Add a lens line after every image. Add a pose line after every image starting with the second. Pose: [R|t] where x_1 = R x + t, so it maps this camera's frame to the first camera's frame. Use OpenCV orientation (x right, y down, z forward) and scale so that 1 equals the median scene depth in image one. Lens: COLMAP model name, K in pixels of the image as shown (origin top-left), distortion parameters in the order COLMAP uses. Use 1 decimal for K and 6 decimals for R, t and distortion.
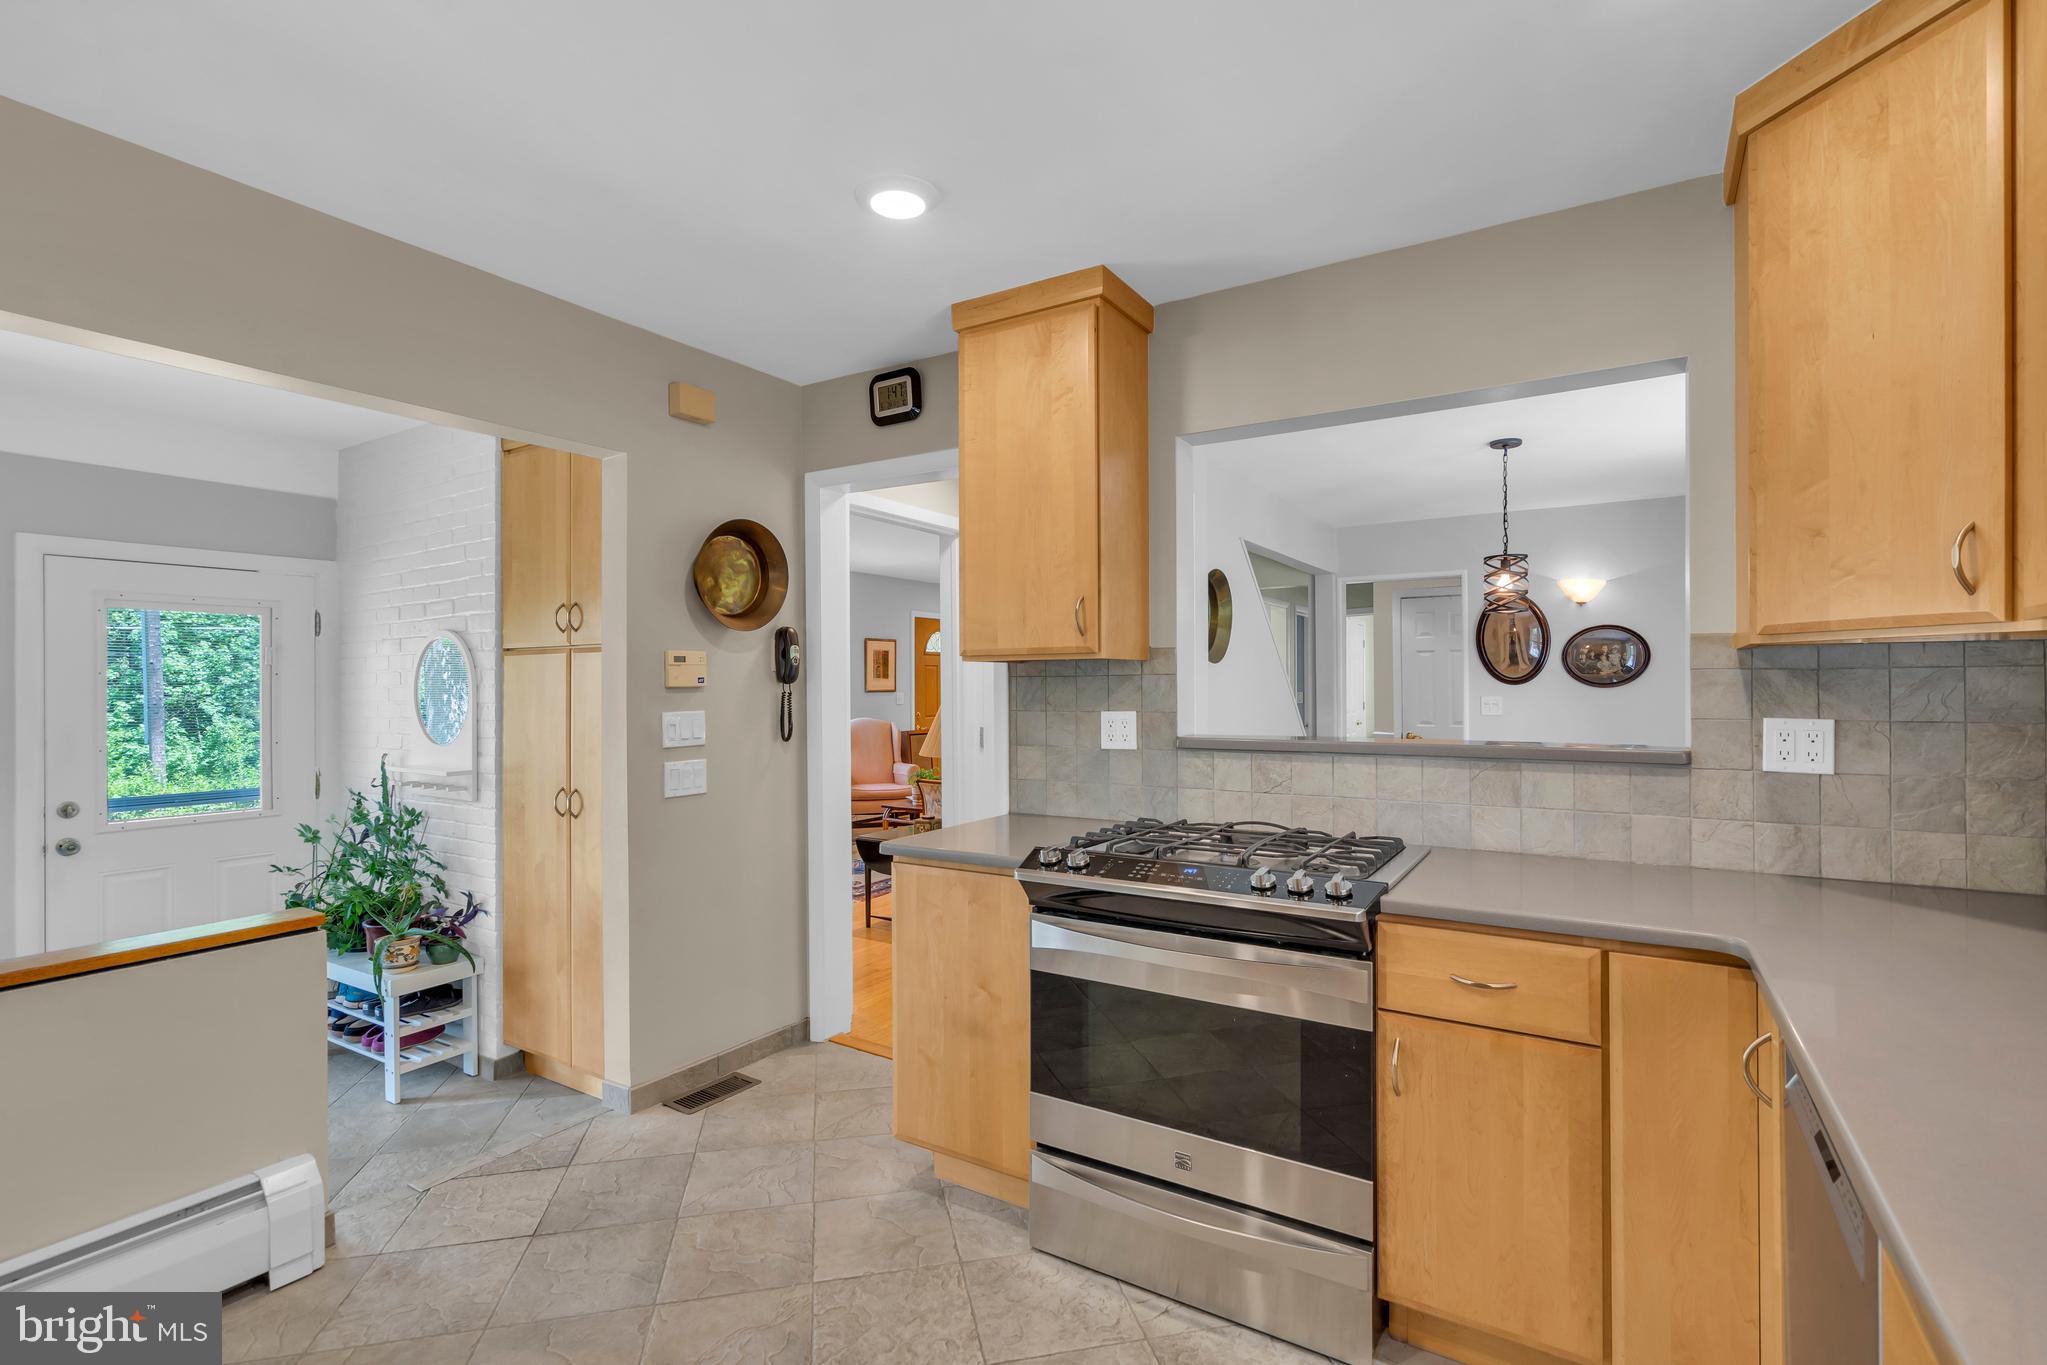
lens RADIAL K [[927.8, 0, 1030.0], [0, 927.8, 686.6], [0, 0, 1]] dist [-0.003471, -0.000069]
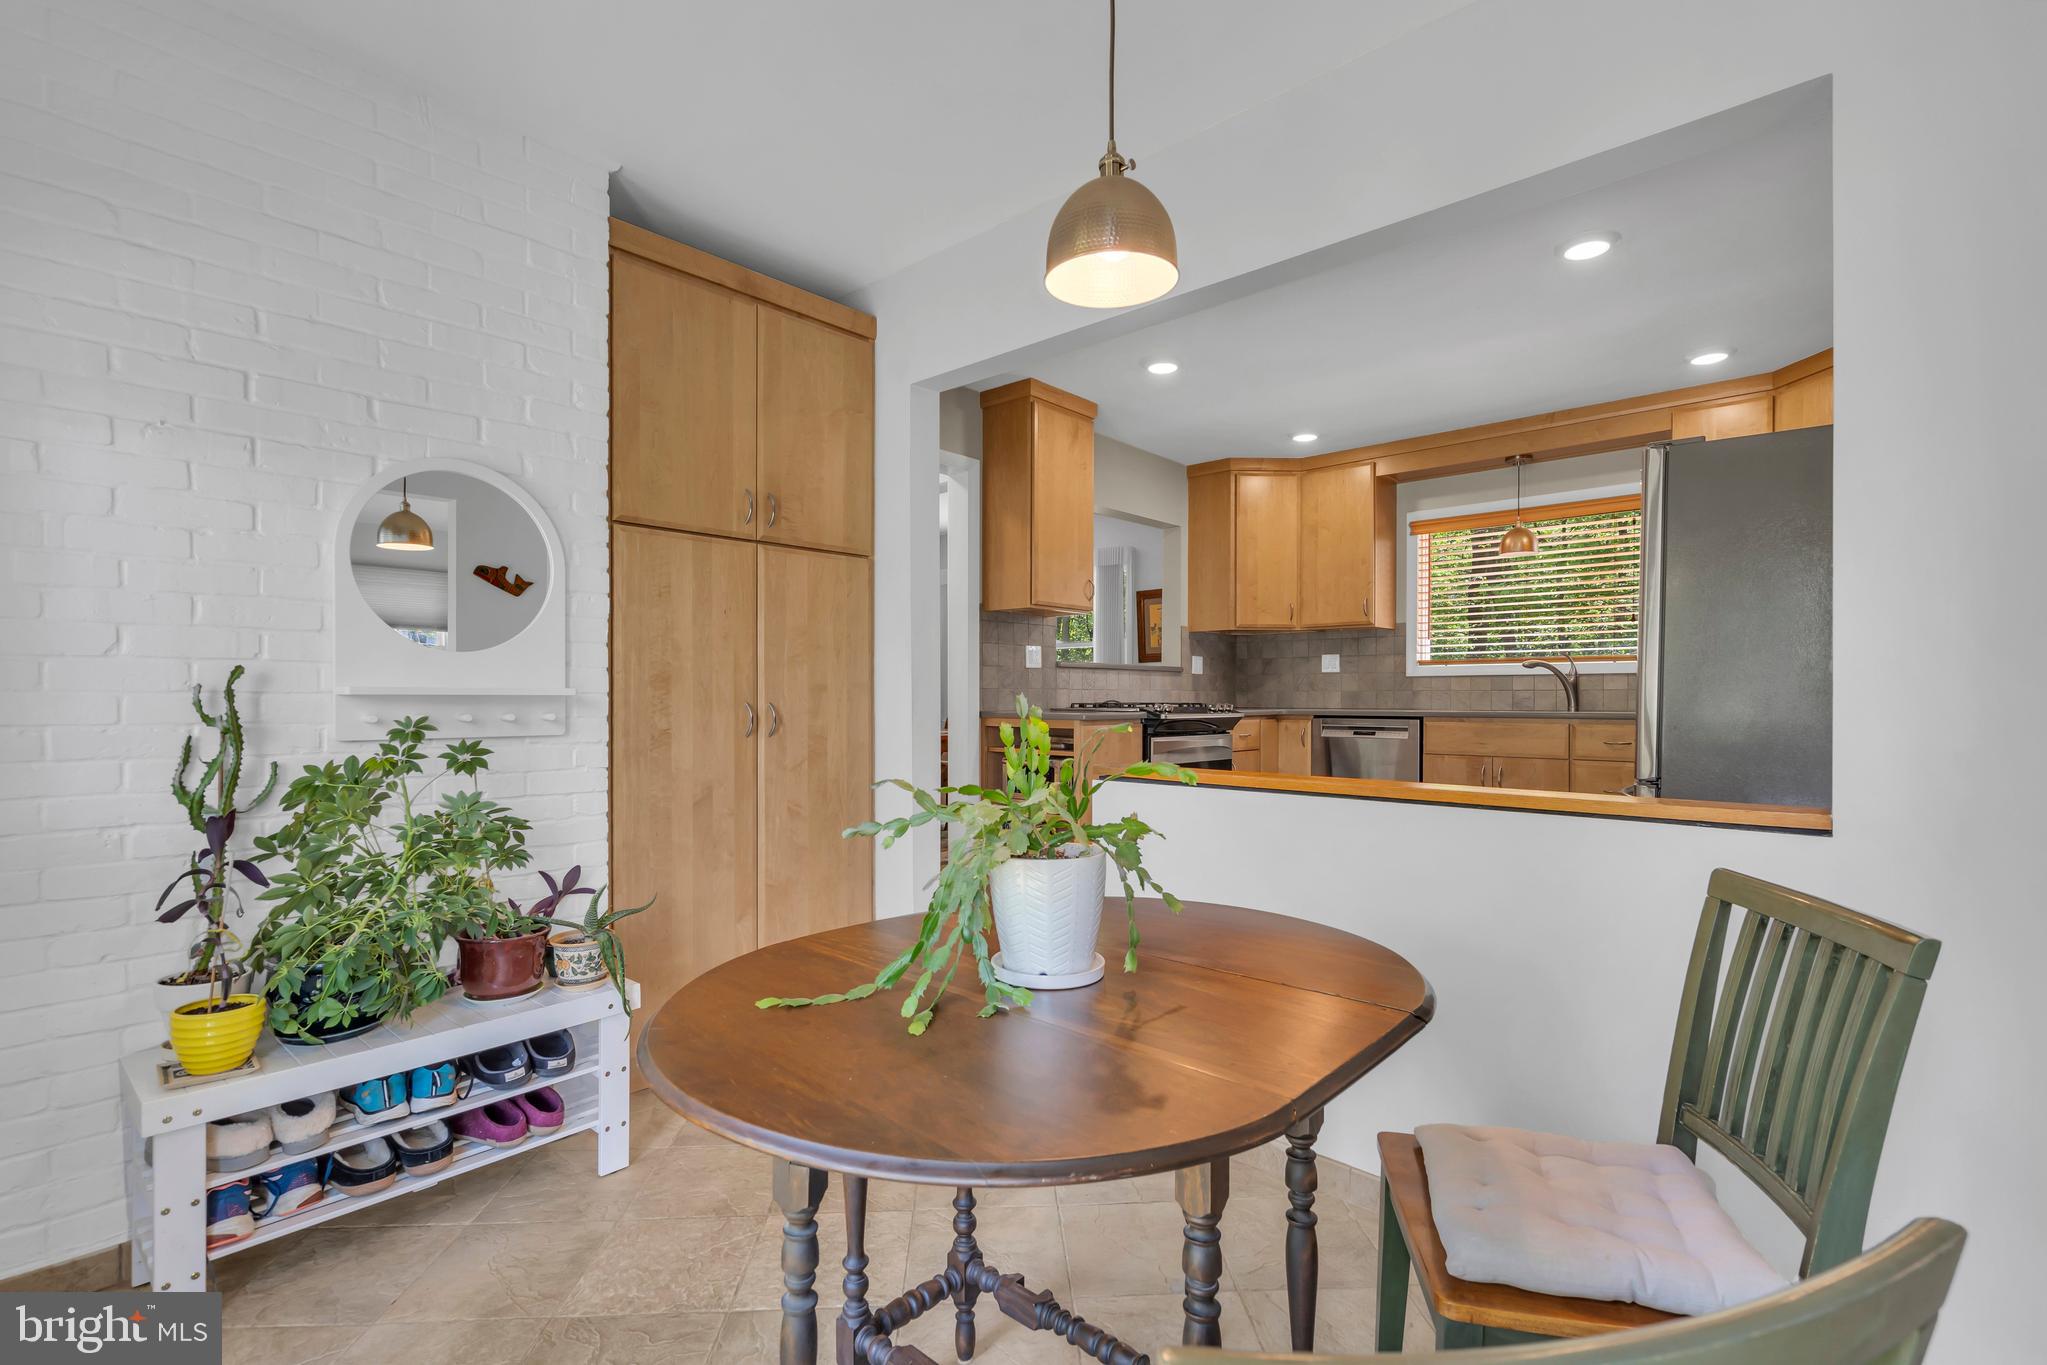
lens RADIAL K [[927.8, 0, 1030.0], [0, 927.8, 686.6], [0, 0, 1]] dist [-0.003471, -0.000069]
pose [[0.174807, 0.014163, 0.984501, -1.642451], [-0.003750, 0.999899, -0.013718, 0.131009], [-0.984596, -0.001293, 0.174842, 0.744807]]
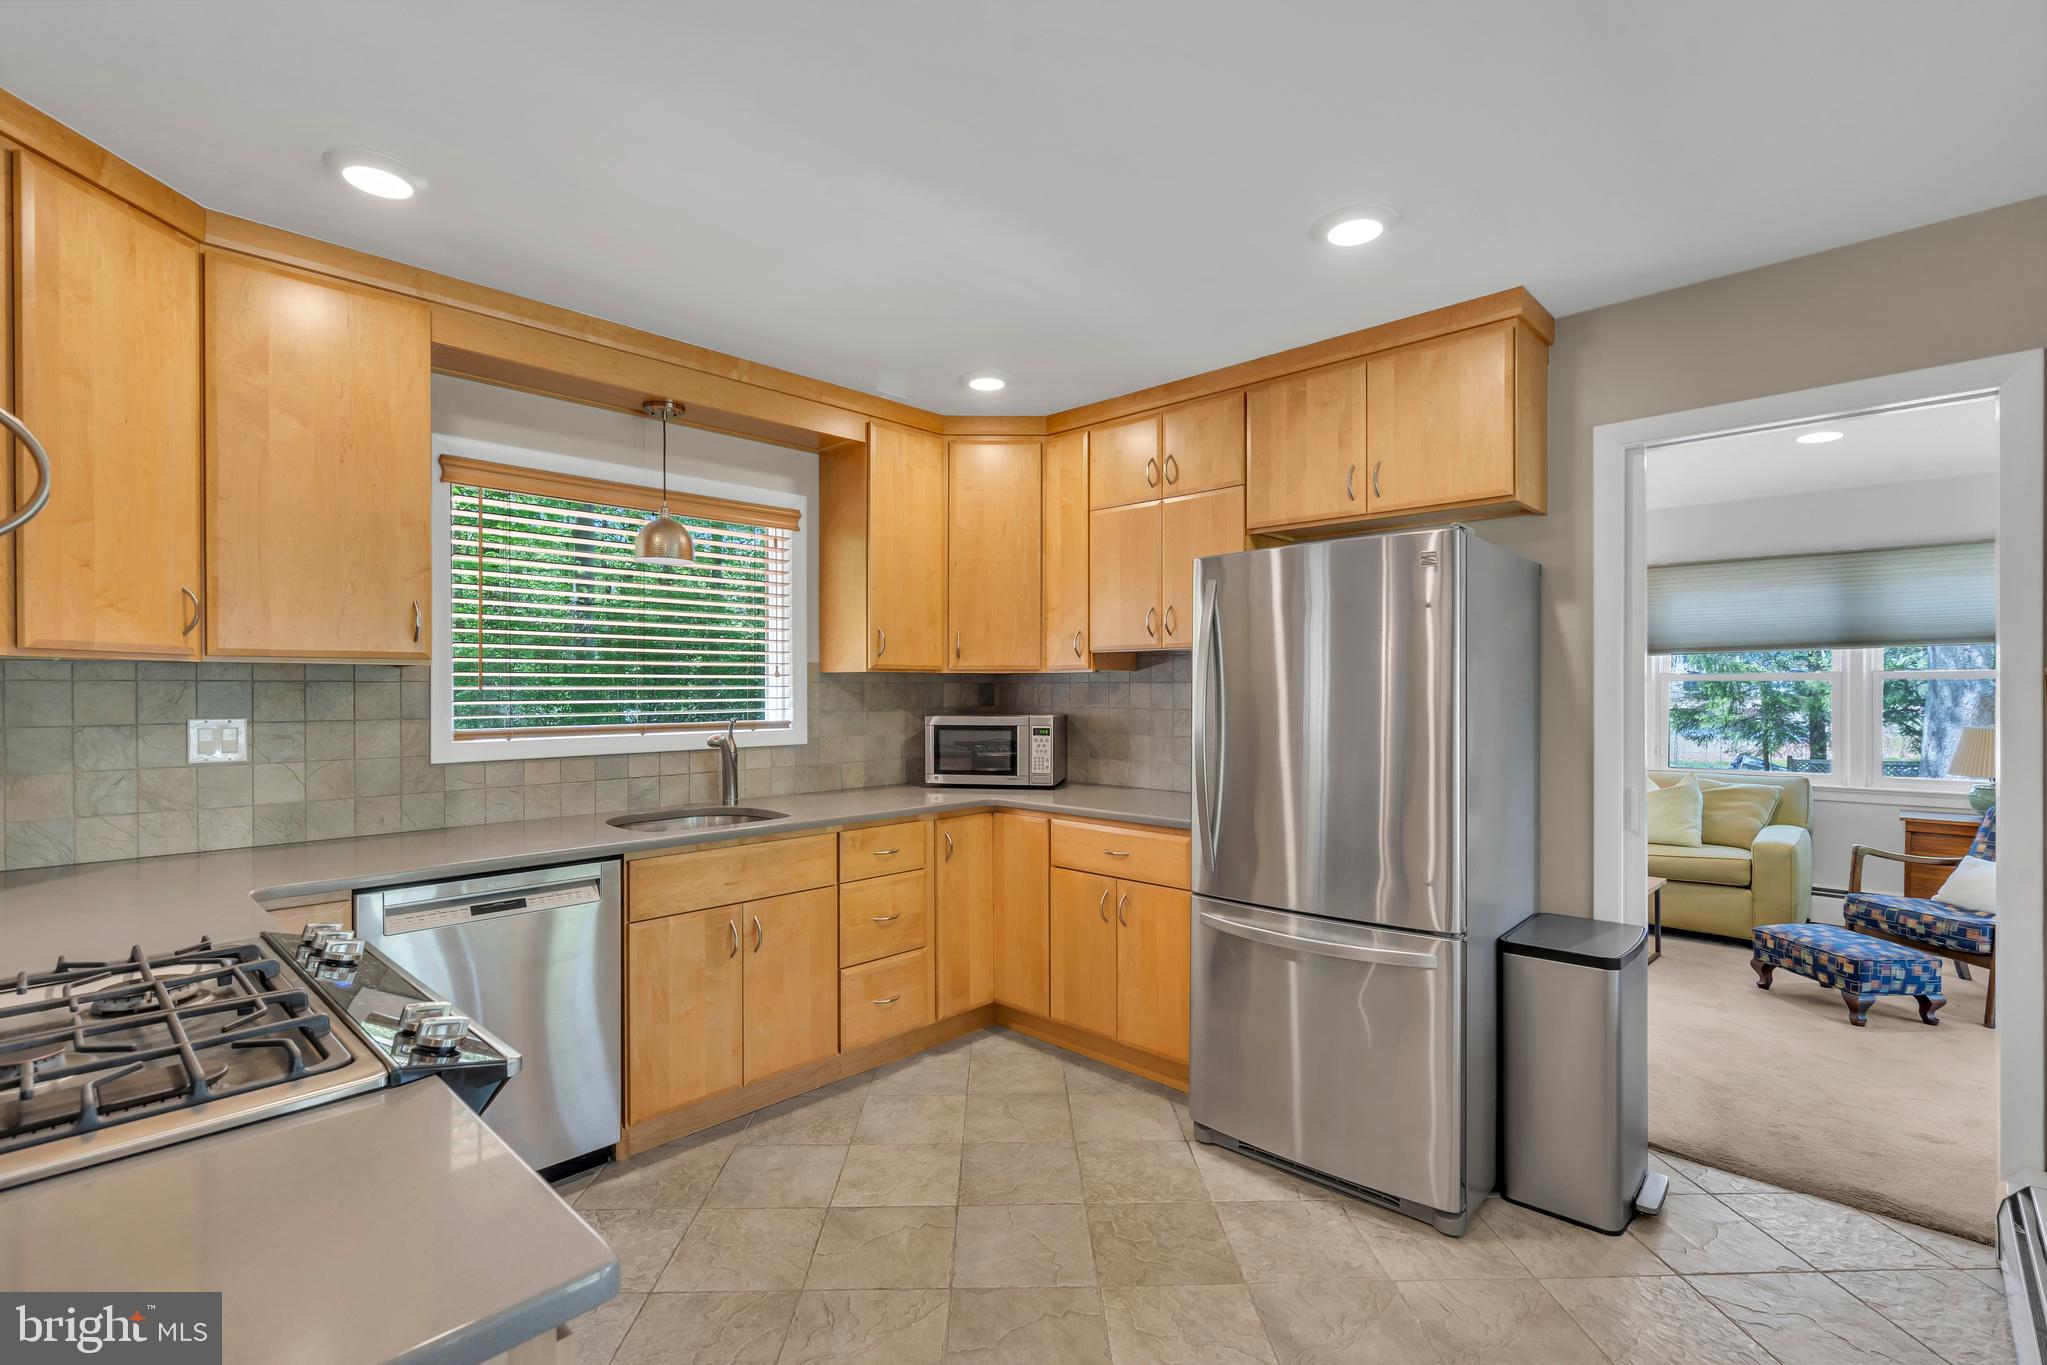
lens RADIAL K [[925.1, 0, 1025.5], [0, 925.1, 691.6], [0, 0, 1]] dist [-0.001200, 0.000297]
pose [[-0.980497, 0.003107, 0.196511, -0.311951], [0.003915, 0.999985, 0.003724, -0.003892], [-0.196497, 0.004421, -0.980495, 1.151332]]
